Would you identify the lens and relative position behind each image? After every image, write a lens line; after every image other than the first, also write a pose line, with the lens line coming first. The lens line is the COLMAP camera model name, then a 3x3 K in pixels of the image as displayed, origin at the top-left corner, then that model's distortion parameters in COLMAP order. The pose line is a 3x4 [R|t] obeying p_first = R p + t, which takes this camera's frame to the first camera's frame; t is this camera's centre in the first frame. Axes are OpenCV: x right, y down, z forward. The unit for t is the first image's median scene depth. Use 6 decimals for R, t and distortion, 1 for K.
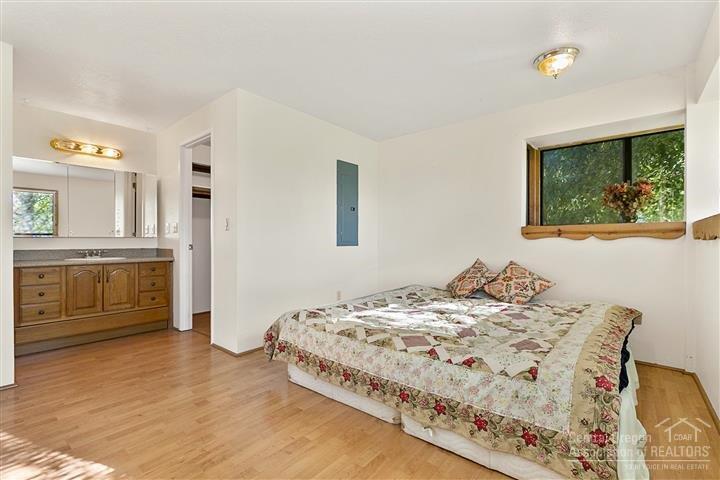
lens RADIAL K [[320.7, 0, 358.9], [0, 320.7, 243.0], [0, 0, 1]] dist [-0.003132, -0.000066]
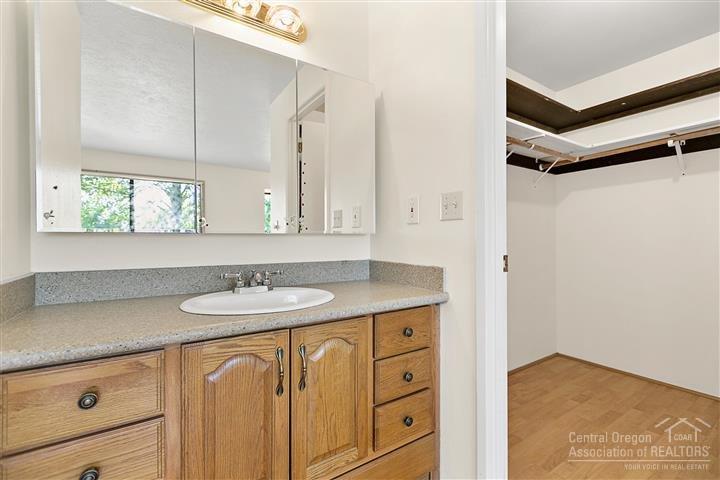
lens RADIAL K [[320.7, 0, 360.5], [0, 320.7, 240.1], [0, 0, 1]] dist [-0.003132, -0.000066]
pose [[0.954947, 0.002623, -0.296764, -0.503350], [-0.002868, 0.999996, -0.000391, -0.009459], [0.296762, 0.001224, 0.954951, 0.571897]]
